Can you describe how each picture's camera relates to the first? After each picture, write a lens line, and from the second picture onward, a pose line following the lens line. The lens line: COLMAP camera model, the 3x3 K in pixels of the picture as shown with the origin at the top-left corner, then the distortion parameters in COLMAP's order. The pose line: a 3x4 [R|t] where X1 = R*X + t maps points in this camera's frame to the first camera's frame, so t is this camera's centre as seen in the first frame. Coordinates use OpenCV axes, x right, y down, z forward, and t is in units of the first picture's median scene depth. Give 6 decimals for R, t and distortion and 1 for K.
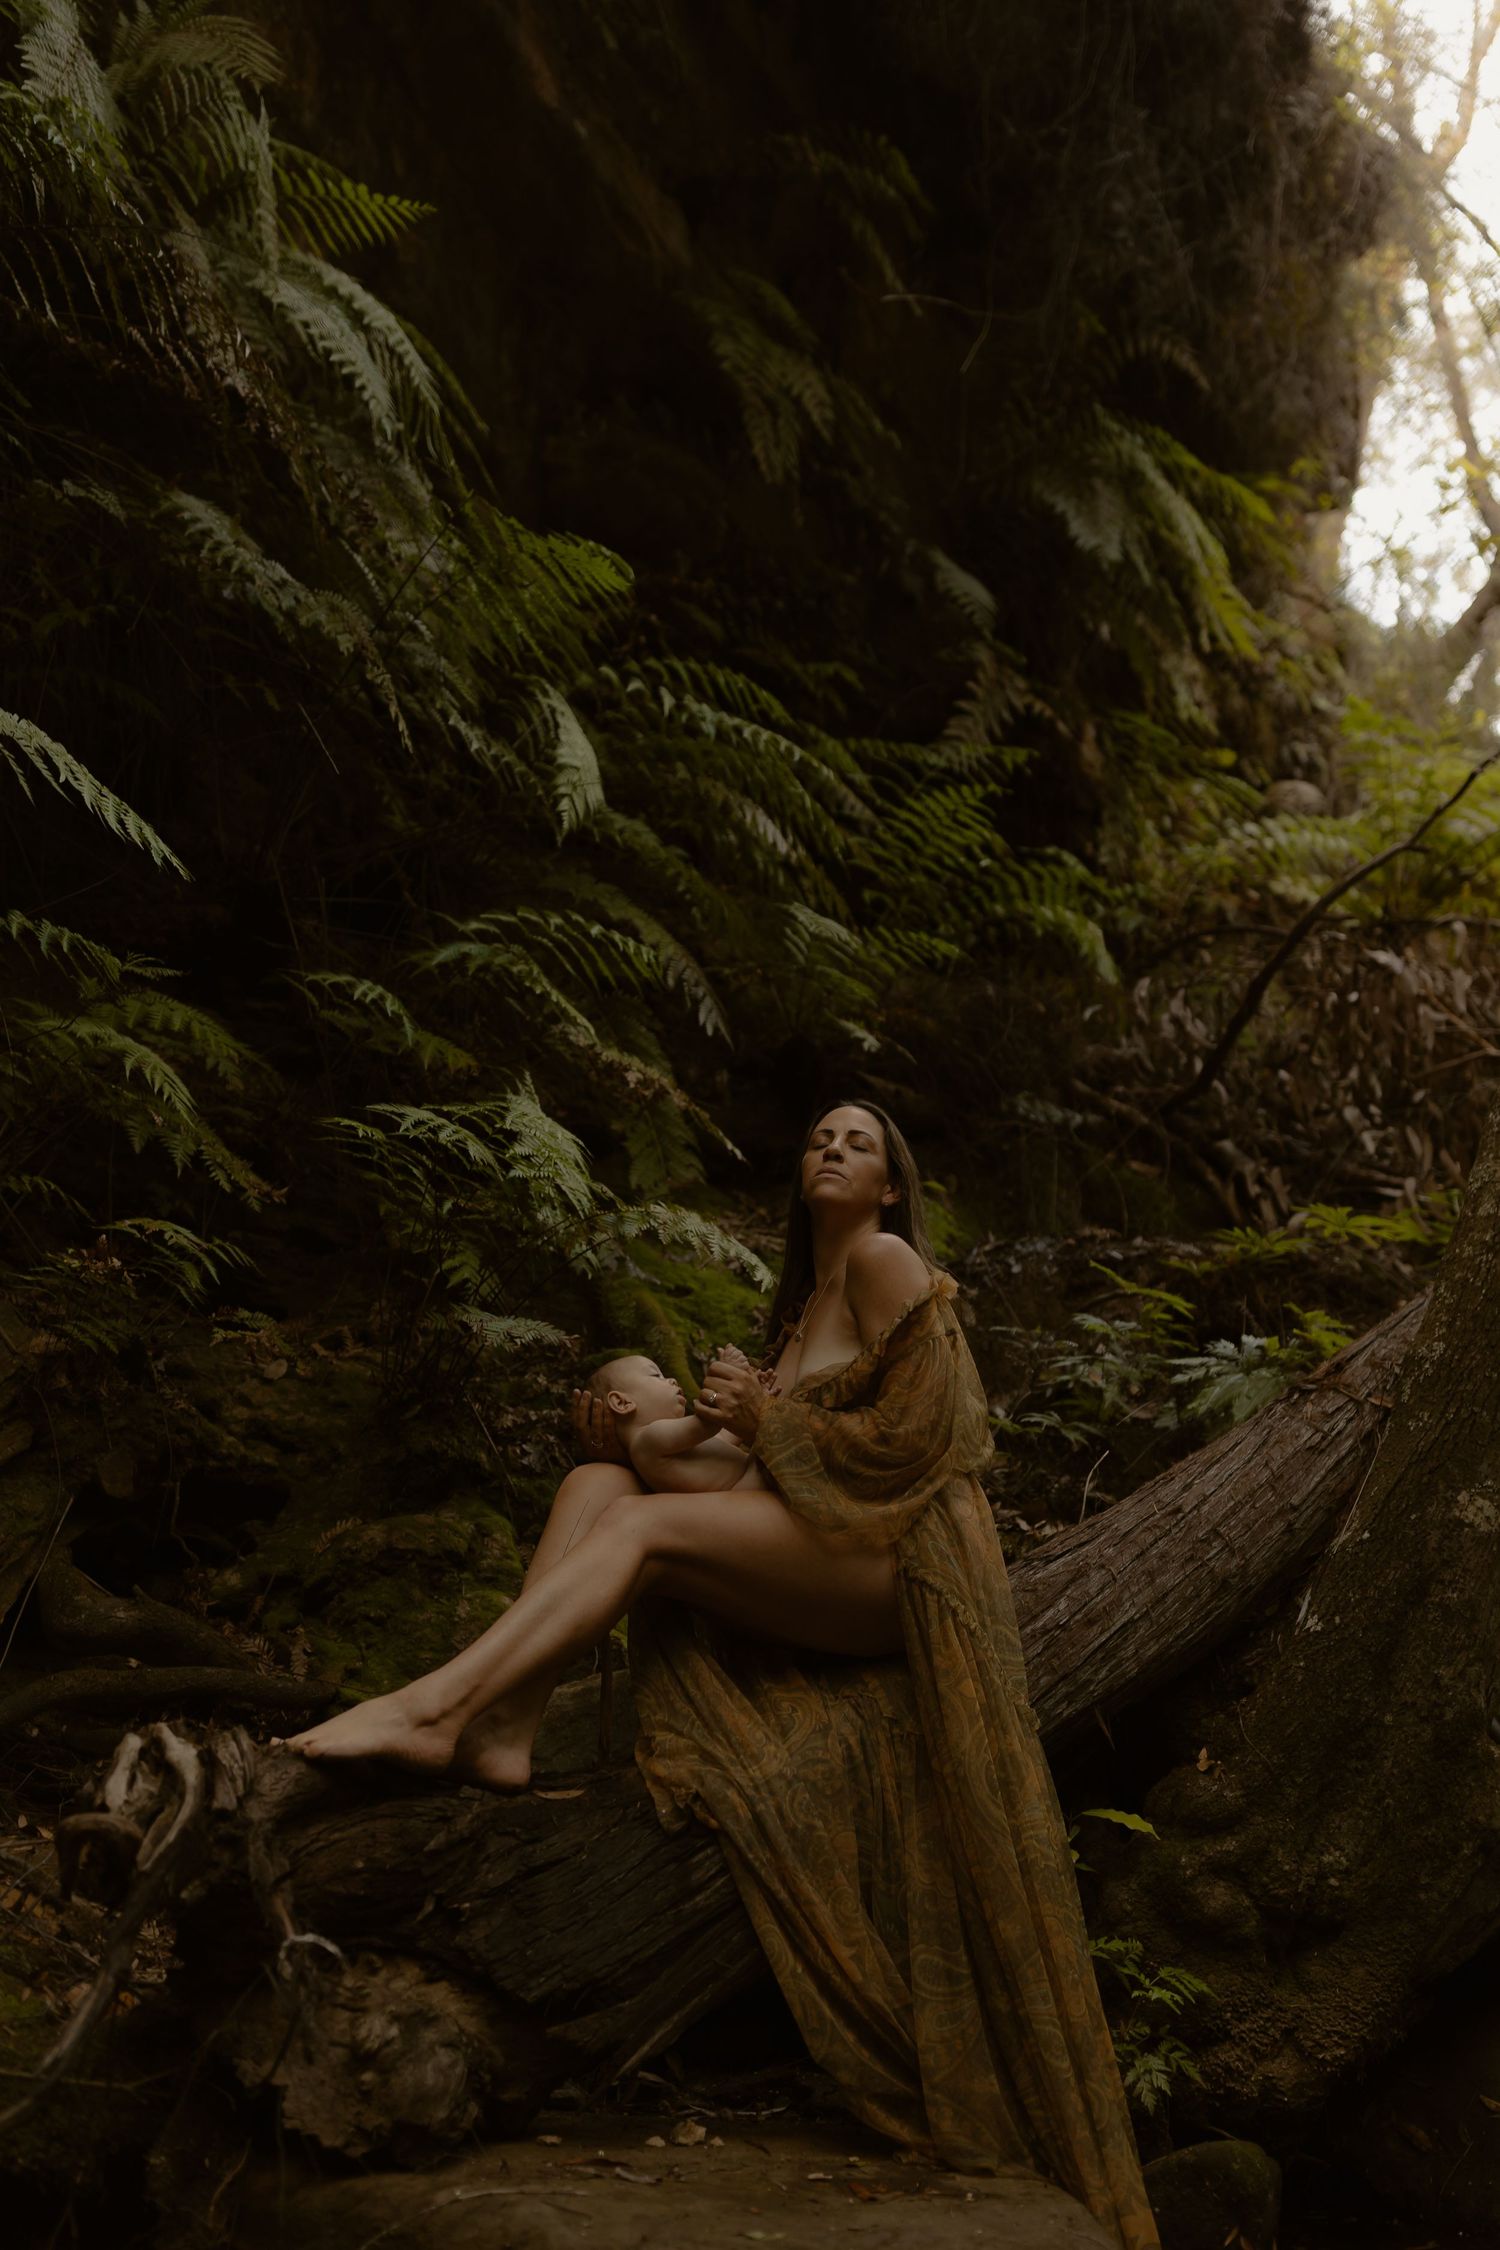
lens RADIAL K [[2243.2, 0, 745.7], [0, 2243.2, 1125.2], [0, 0, 1]] dist [0.015110, -0.022267]
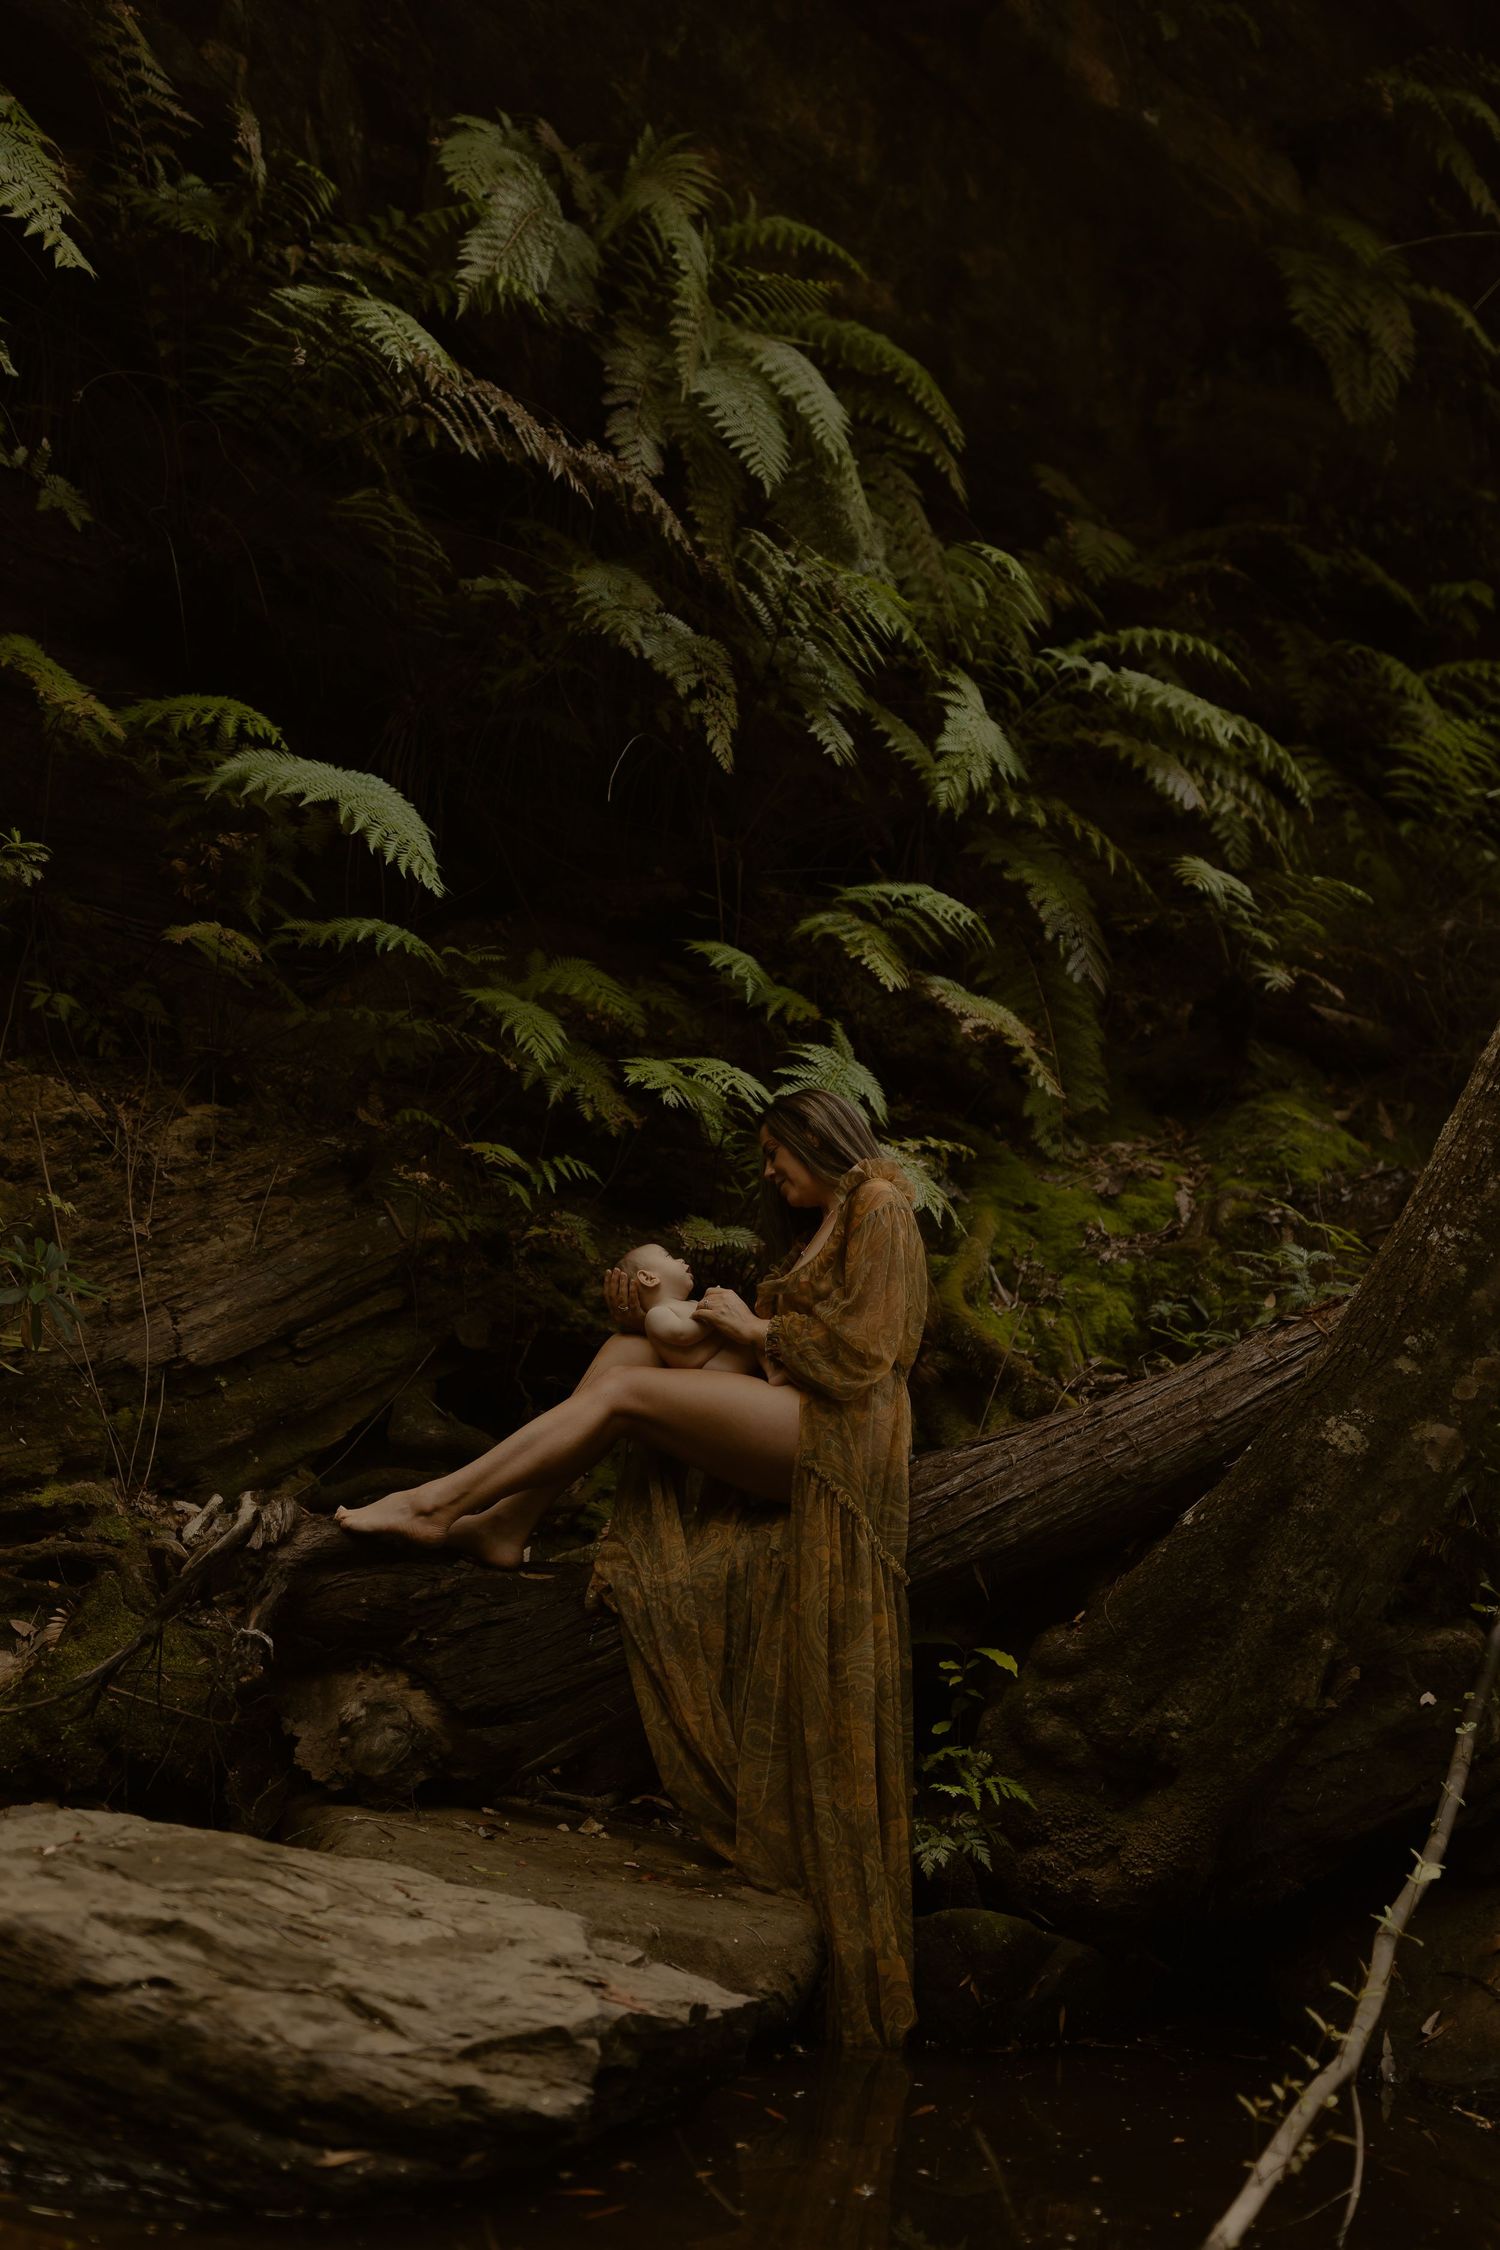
lens RADIAL K [[2243.2, 0, 745.7], [0, 2243.2, 1125.2], [0, 0, 1]] dist [0.015110, -0.022267]
pose [[0.881077, 0.018078, -0.472628, 0.617681], [0.006225, 0.998739, 0.049807, -0.042545], [0.472932, -0.046826, 0.879854, -0.127299]]
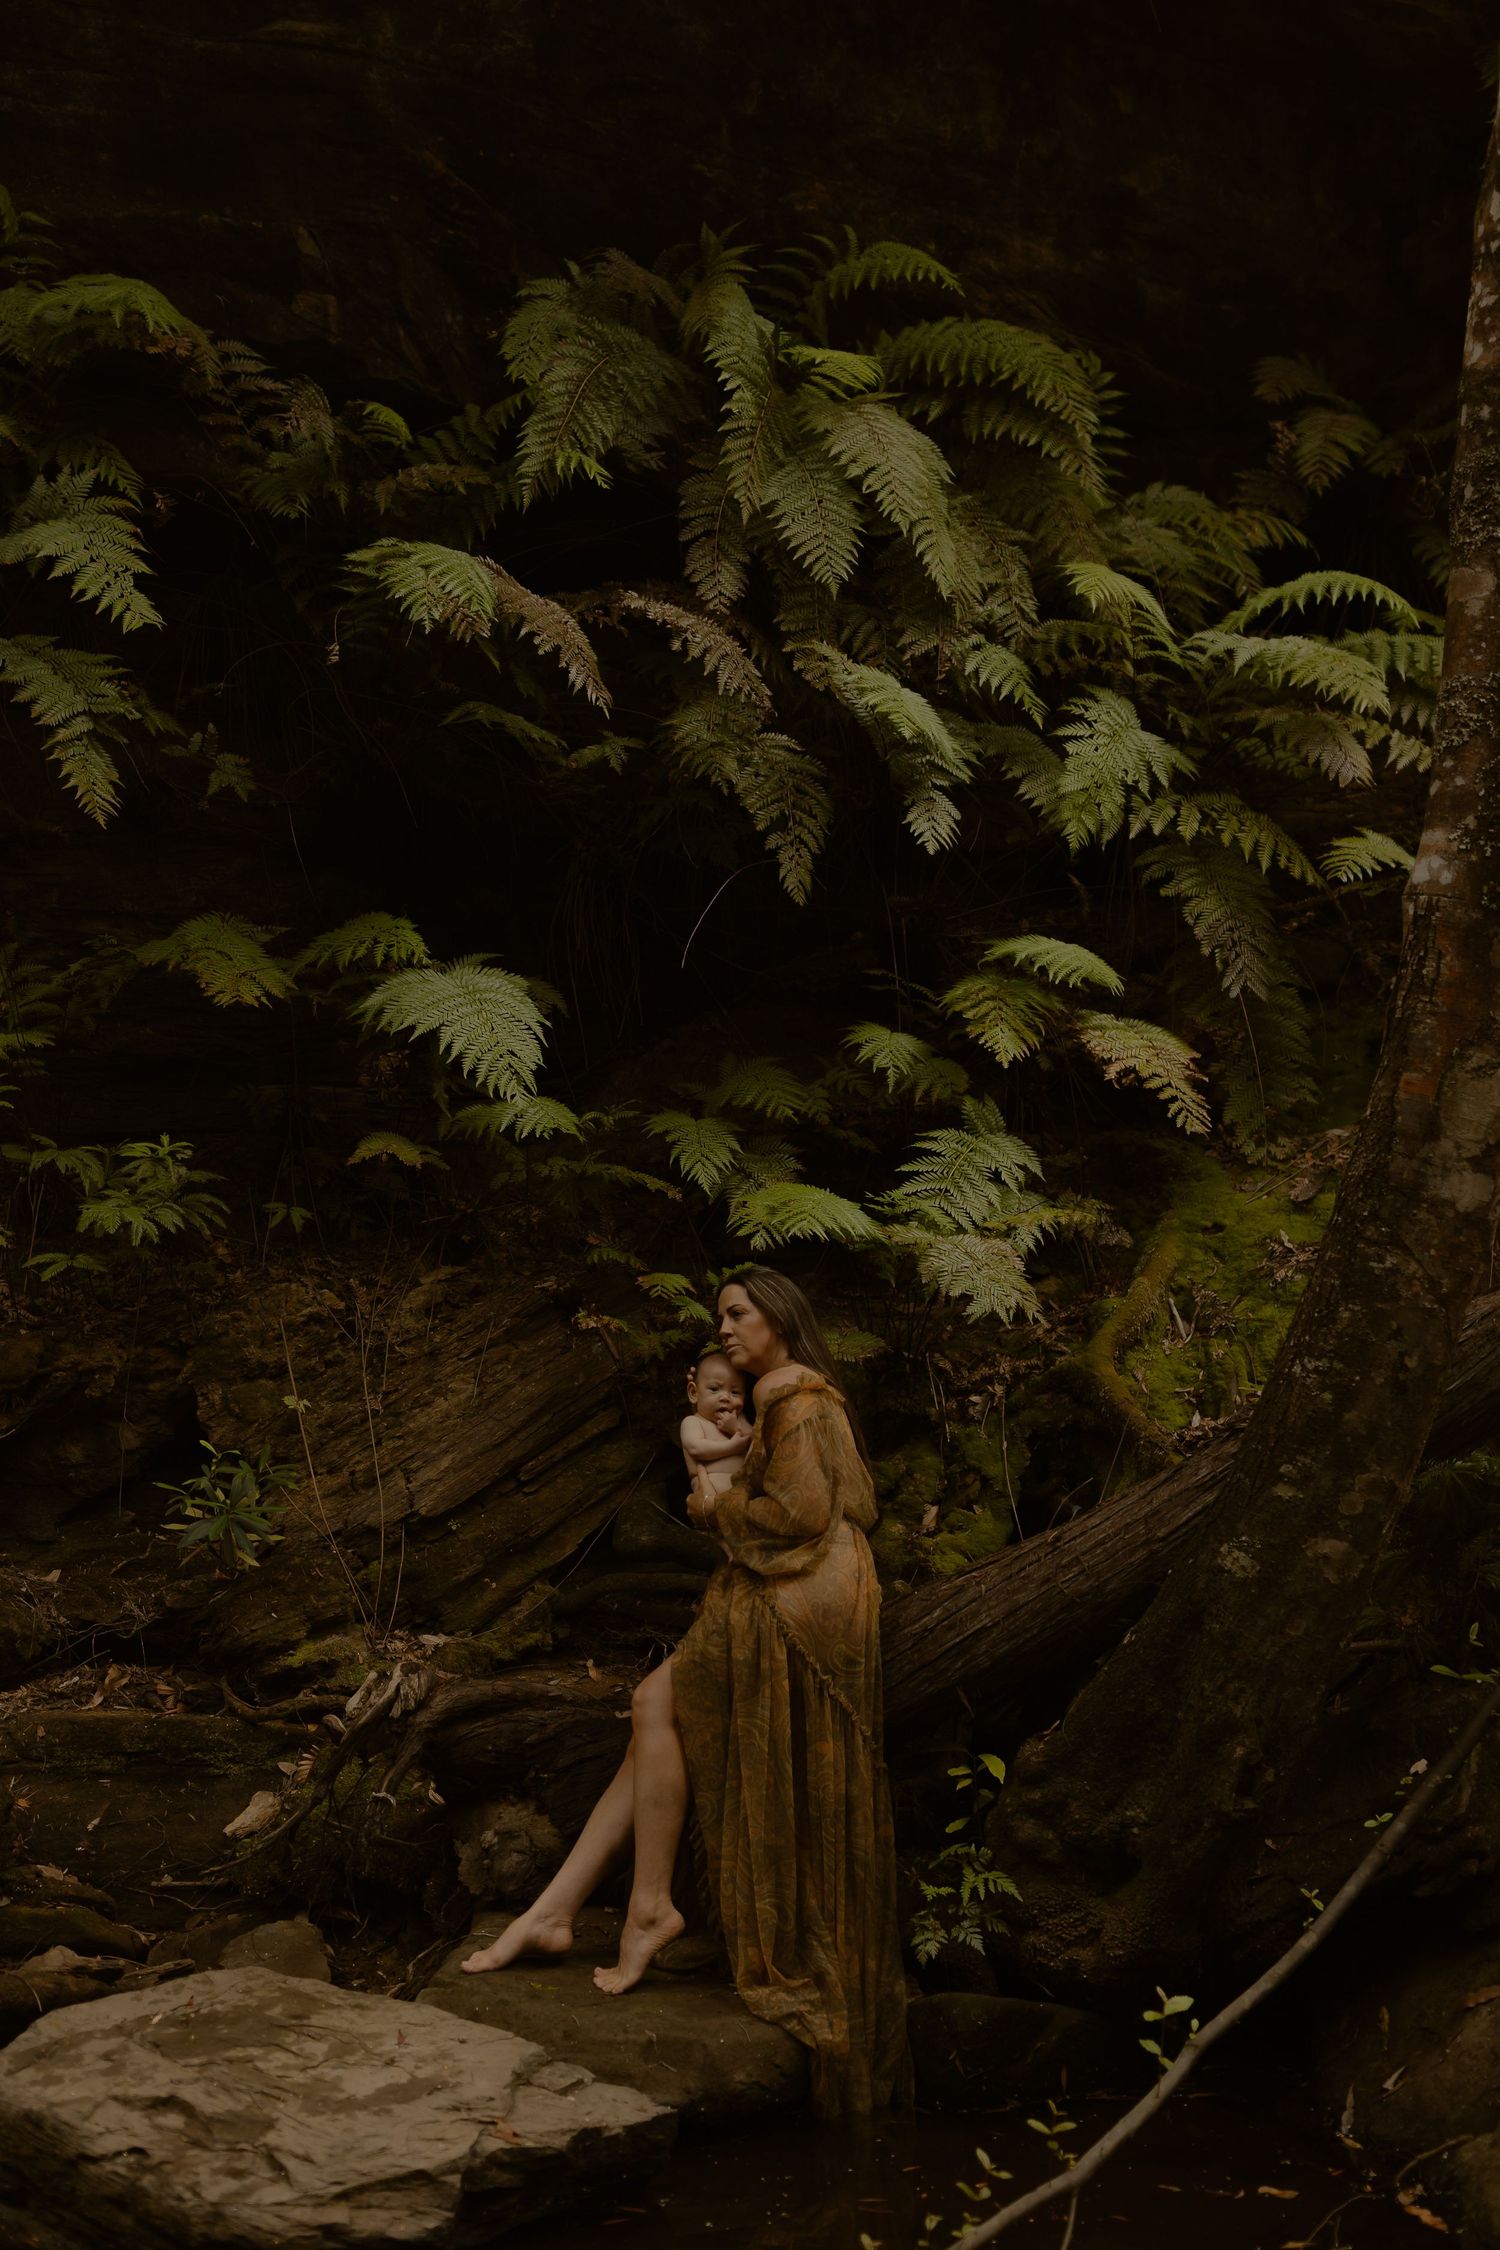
lens RADIAL K [[2377.4, 0, 654.2], [0, 2377.4, 1185.6], [0, 0, 1]] dist [0.012658, -0.022696]
pose [[0.647056, -0.044749, -0.761128, 1.163326], [0.214511, 0.968636, 0.125413, -0.265721], [0.731645, -0.244420, 0.636361, -0.000350]]
